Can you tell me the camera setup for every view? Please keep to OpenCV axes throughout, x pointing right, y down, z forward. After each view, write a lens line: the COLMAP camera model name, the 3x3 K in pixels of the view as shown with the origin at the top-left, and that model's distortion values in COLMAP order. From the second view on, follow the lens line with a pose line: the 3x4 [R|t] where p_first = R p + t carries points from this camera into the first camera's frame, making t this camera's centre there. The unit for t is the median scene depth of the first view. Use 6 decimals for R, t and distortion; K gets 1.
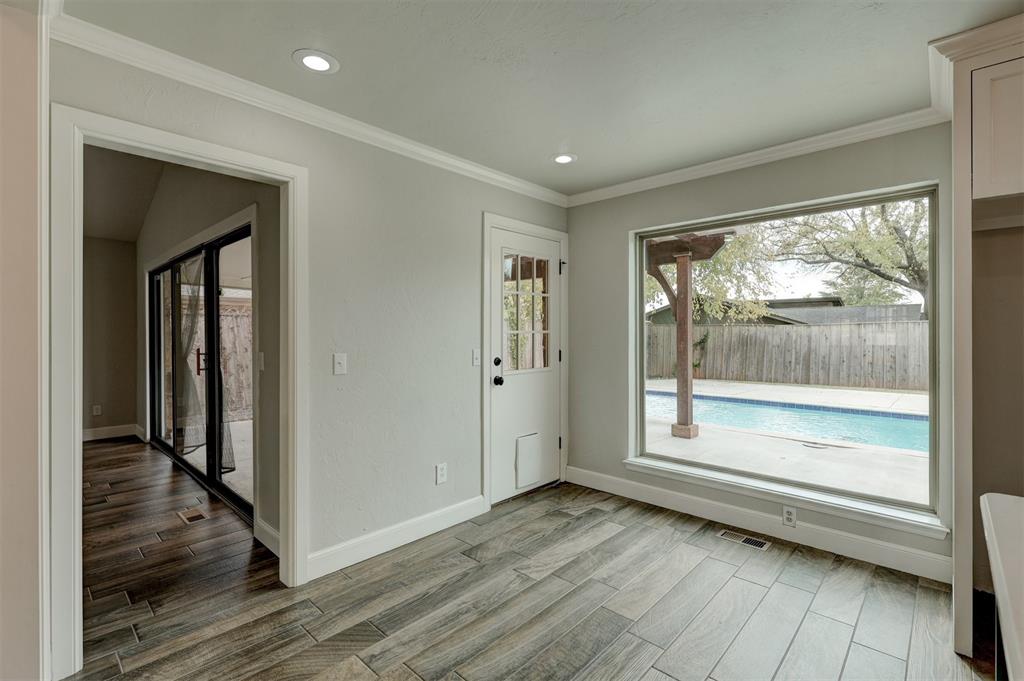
lens RADIAL K [[465.3, 0, 512.3], [0, 465.3, 333.2], [0, 0, 1]] dist [-0.001916, -0.000183]
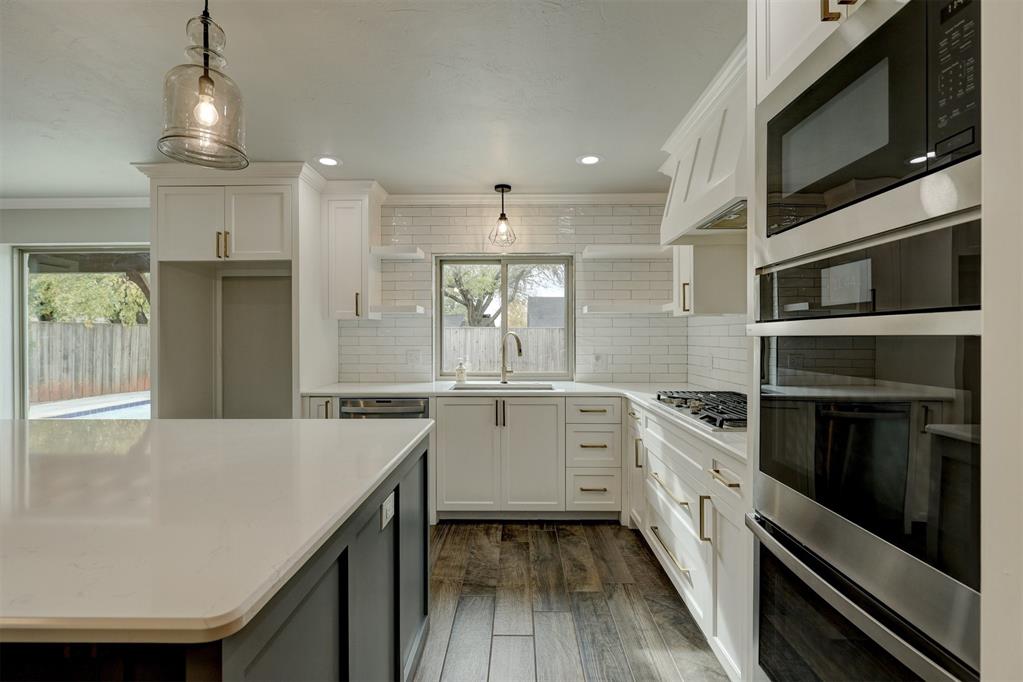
lens RADIAL K [[461.7, 0, 513.9], [0, 461.7, 339.0], [0, 0, 1]] dist [-0.000773, -0.000422]
pose [[0.740735, -0.006328, 0.671768, 0.407083], [0.004226, 0.999980, 0.004760, 0.001920], [-0.671784, -0.000687, 0.740747, -0.587459]]
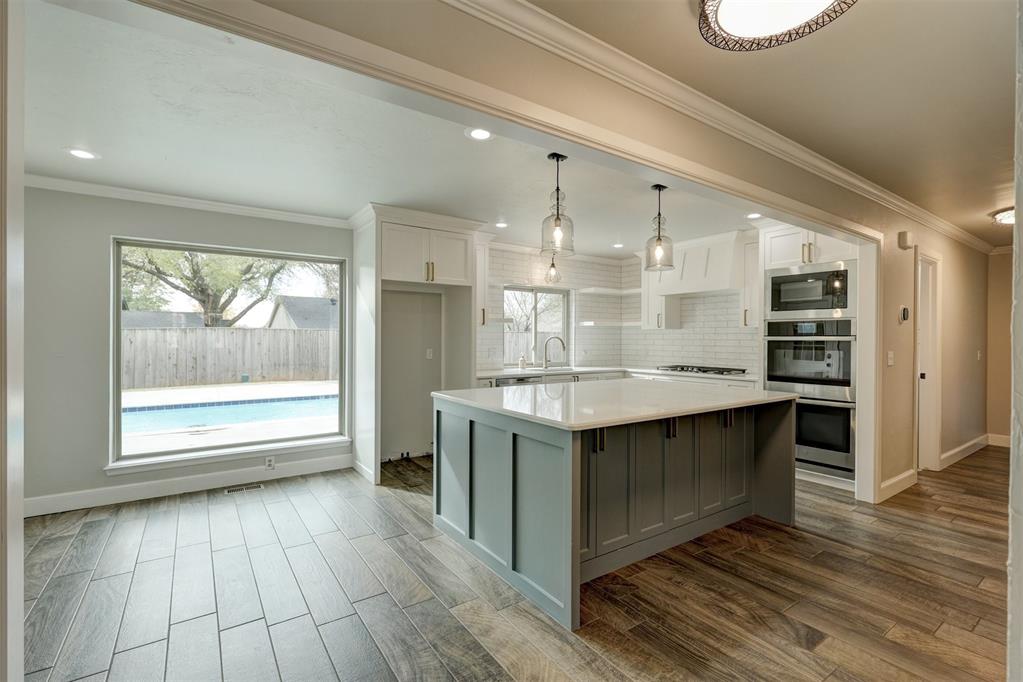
lens RADIAL K [[460.0, 0, 511.5], [0, 460.0, 341.0], [0, 0, 1]] dist [0.000455, -0.000078]
pose [[0.212325, -0.005366, 0.977184, -0.523986], [-0.002899, 0.999977, 0.006121, -0.002392], [-0.977195, -0.004133, 0.212304, -0.042641]]
